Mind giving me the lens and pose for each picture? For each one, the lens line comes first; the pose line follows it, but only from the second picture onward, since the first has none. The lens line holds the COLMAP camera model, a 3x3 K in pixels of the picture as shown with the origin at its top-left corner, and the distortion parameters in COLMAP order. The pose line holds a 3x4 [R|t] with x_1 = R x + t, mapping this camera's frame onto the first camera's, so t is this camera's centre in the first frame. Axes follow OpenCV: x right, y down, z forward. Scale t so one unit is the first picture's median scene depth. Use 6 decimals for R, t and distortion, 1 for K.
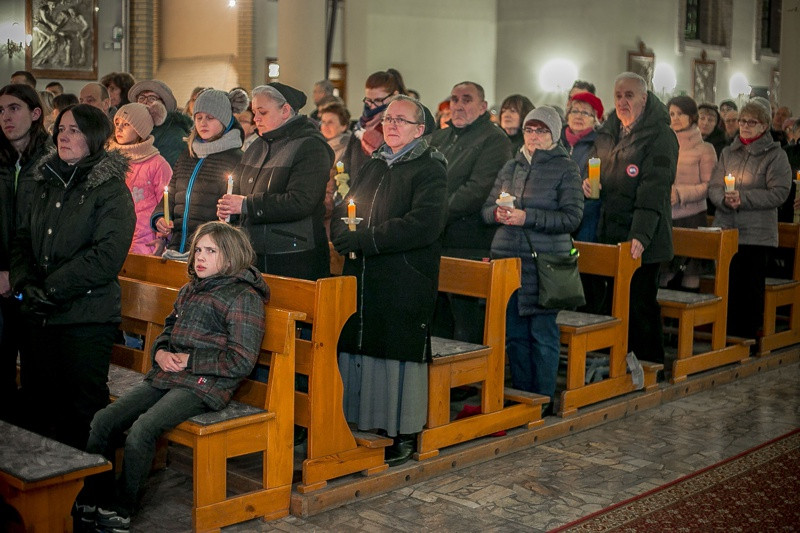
lens RADIAL K [[1146.9, 0, 400.0], [0, 1146.9, 266.5], [0, 0, 1]] dist [-0.084343, -0.073821]
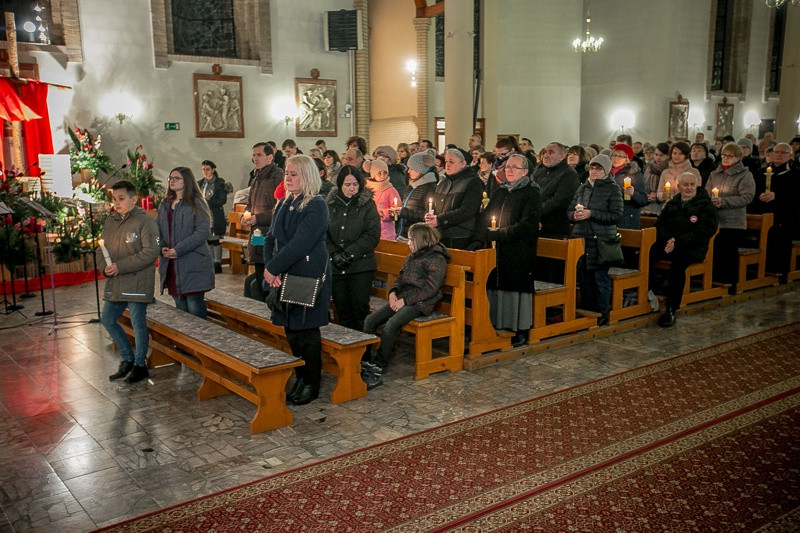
lens RADIAL K [[728.7, 0, 400.0], [0, 728.7, 266.5], [0, 0, 1]] dist [0.002629, 0.084518]
pose [[0.986833, -0.006885, -0.161597, 0.001065], [0.011538, 0.999545, 0.027877, 0.002055], [0.161332, -0.029374, 0.986463, -0.204503]]
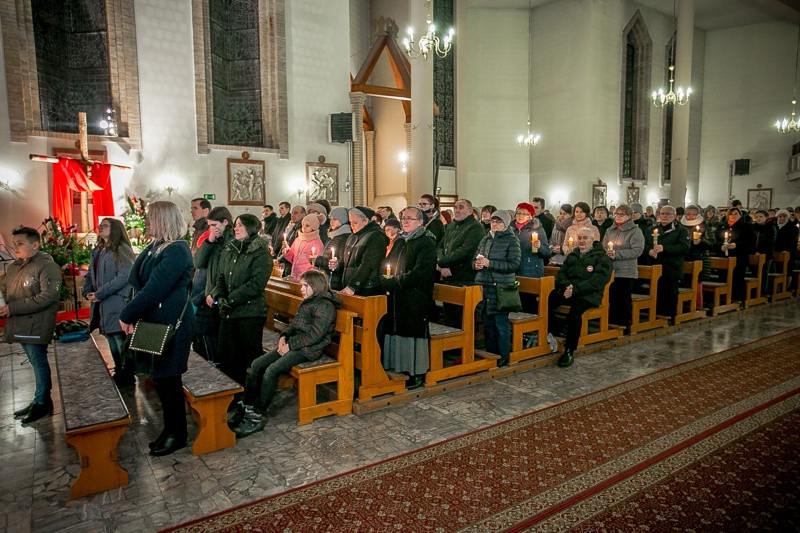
lens RADIAL K [[509.0, 0, 389.2], [0, 509.0, 268.4], [0, 0, 1]] dist [-0.028365, 0.001040]
pose [[0.979710, -0.008521, -0.200240, 0.118787], [0.001381, 0.999359, -0.035771, -0.005401], [0.200416, 0.034769, 0.979094, 0.097496]]
